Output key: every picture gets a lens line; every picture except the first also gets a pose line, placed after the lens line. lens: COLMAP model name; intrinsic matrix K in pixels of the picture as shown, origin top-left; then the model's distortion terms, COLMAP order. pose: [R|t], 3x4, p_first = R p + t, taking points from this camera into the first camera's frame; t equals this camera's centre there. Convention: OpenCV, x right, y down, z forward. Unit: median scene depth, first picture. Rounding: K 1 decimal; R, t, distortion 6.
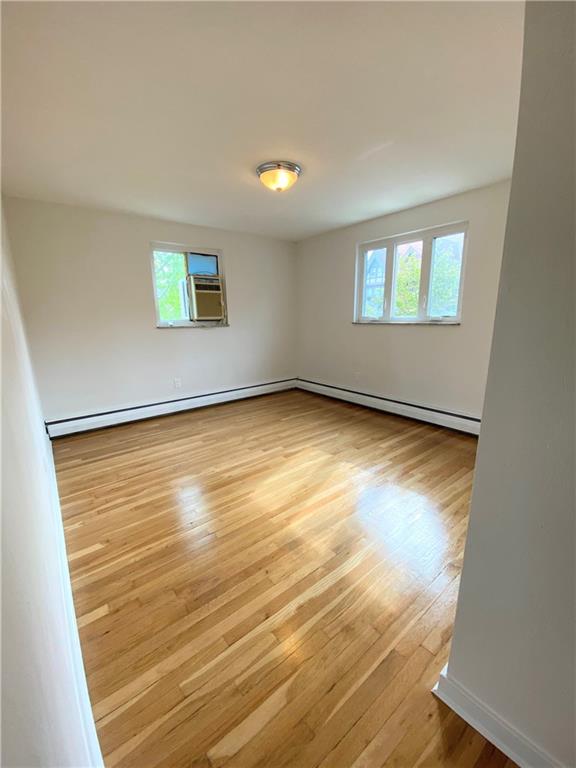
lens RADIAL K [[311.4, 0, 288.0], [0, 311.4, 384.0], [0, 0, 1]] dist [0.030998, -0.015641]
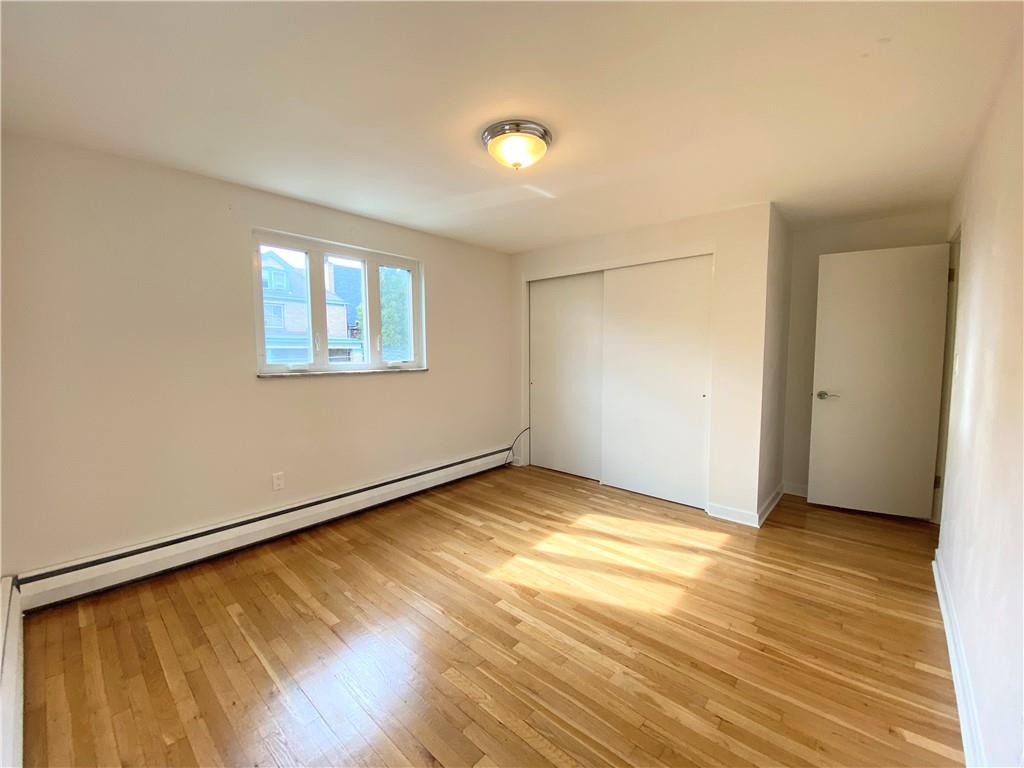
lens RADIAL K [[415.3, 0, 512.0], [0, 415.3, 384.0], [0, 0, 1]] dist [0.030998, -0.015641]
pose [[-0.175425, -0.074513, 0.981669, -0.721796], [0.214950, 0.970176, 0.112053, -0.246225], [-0.960741, 0.230667, -0.154176, 1.016434]]
